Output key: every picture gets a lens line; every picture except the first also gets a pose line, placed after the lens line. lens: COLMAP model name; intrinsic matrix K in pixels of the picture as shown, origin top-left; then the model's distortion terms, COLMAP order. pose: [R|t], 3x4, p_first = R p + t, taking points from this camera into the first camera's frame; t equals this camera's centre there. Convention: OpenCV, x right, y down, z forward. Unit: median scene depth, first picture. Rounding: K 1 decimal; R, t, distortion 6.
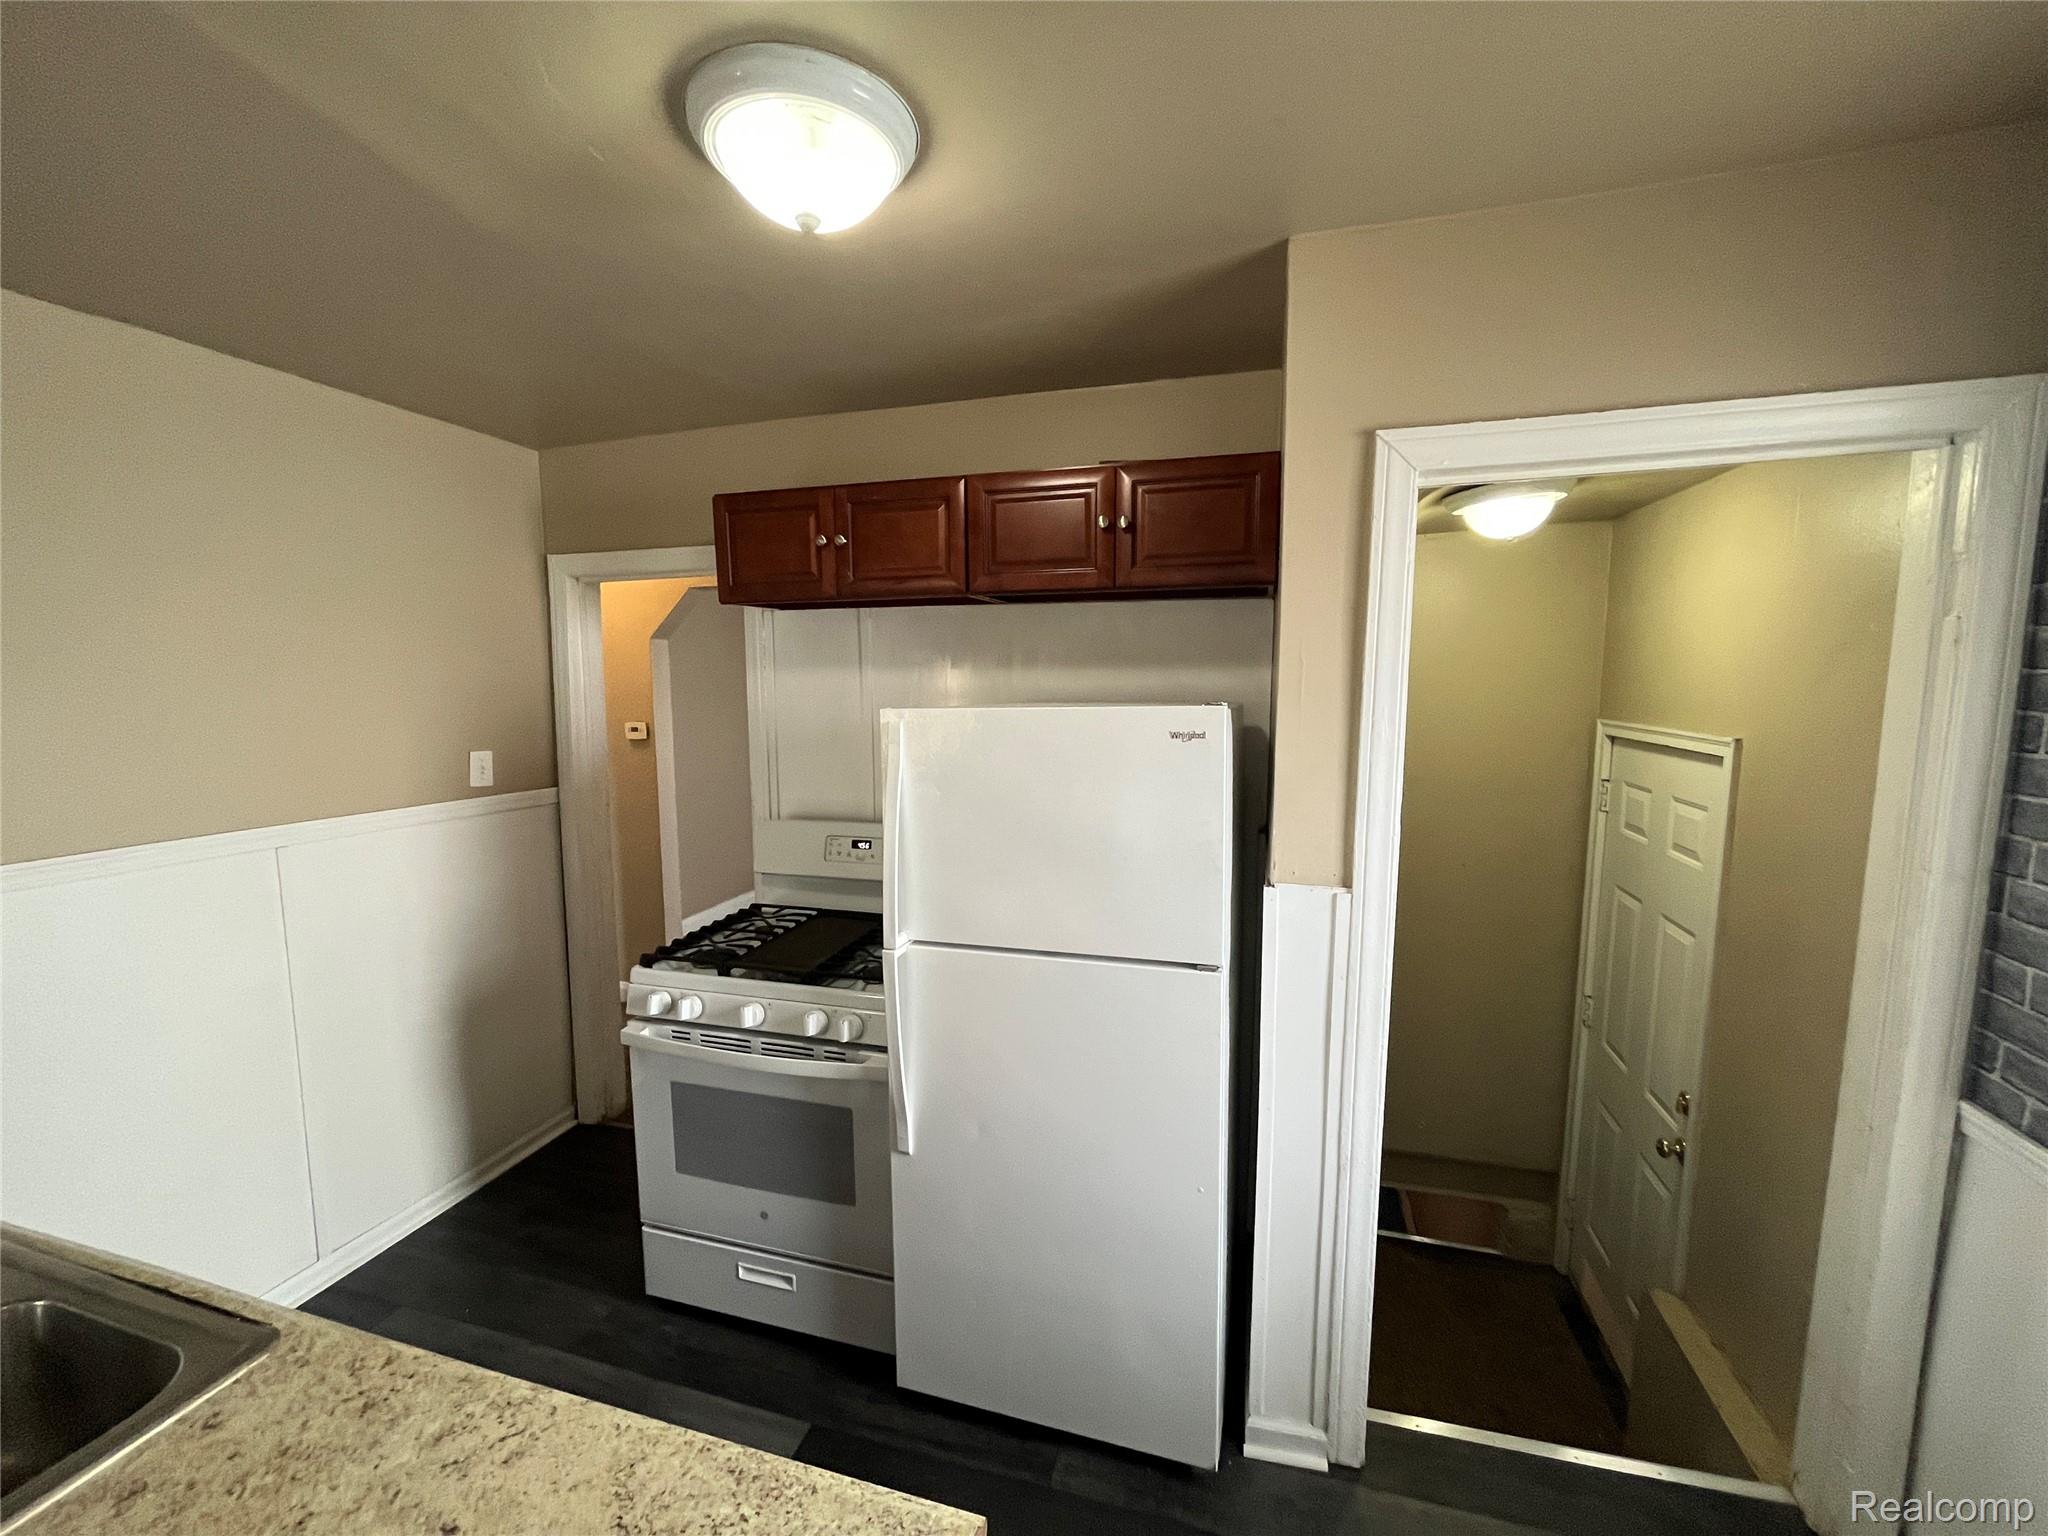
lens RADIAL K [[822.4, 0, 1018.3], [0, 822.4, 767.5], [0, 0, 1]] dist [-0.003426, -0.000174]
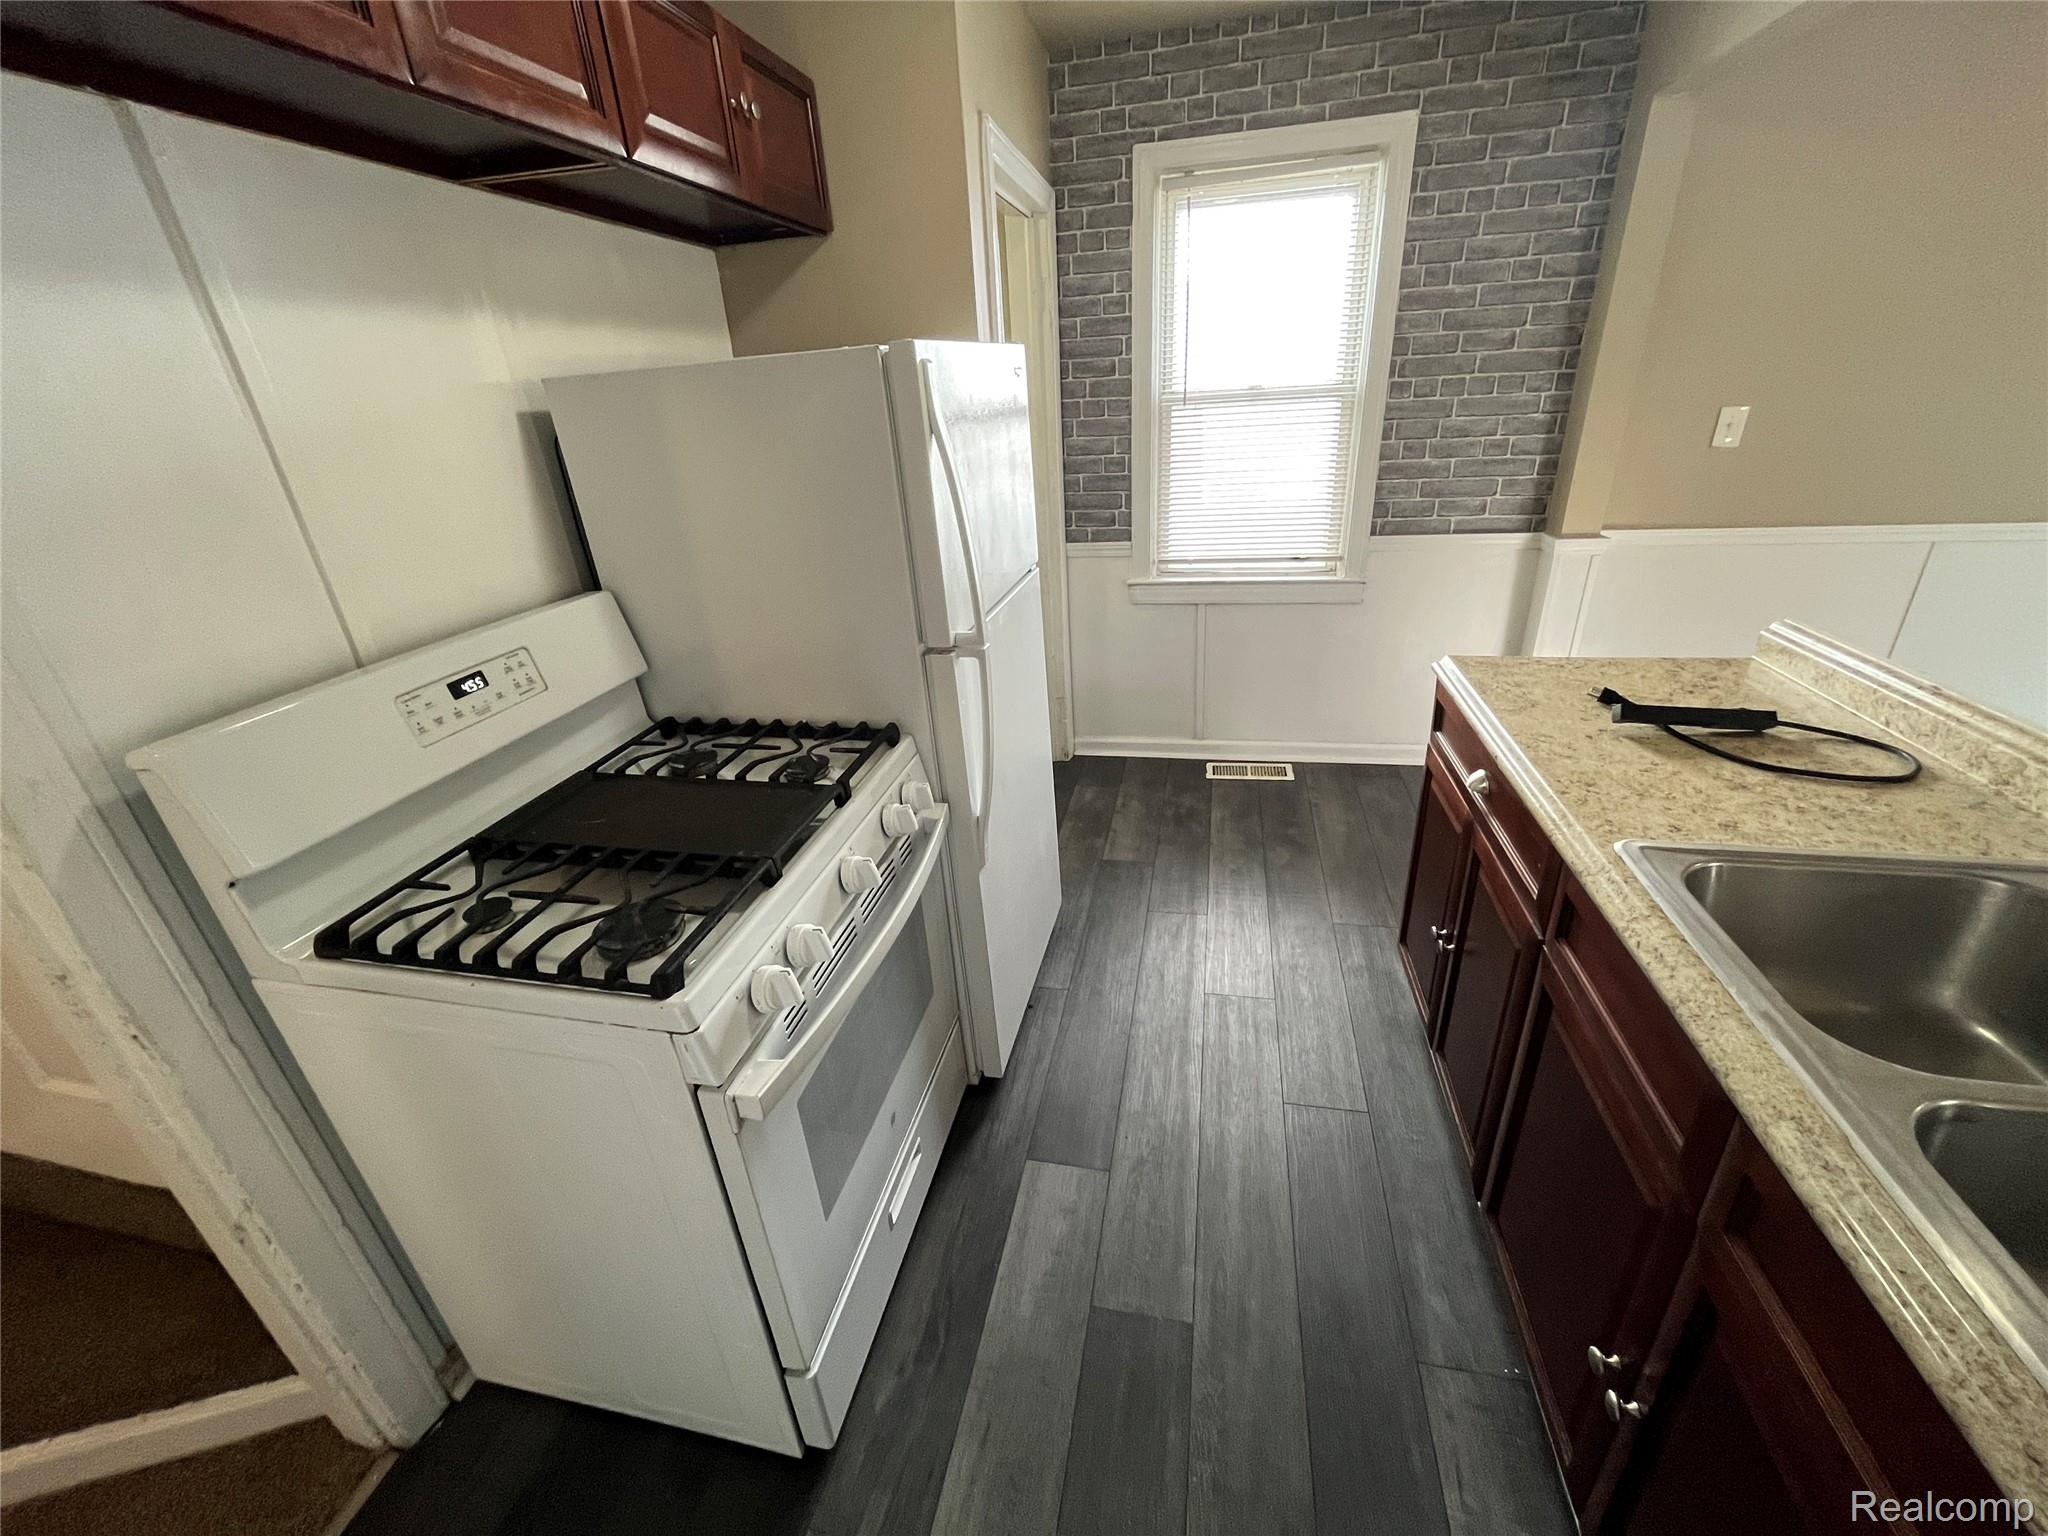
lens RADIAL K [[822.4, 0, 1020.7], [0, 822.4, 763.8], [0, 0, 1]] dist [-0.003426, -0.000174]
pose [[-0.068442, -0.405351, 0.911595, -1.013235], [0.169536, 0.895722, 0.411022, -0.019060], [-0.983144, 0.182680, 0.007416, 0.979026]]
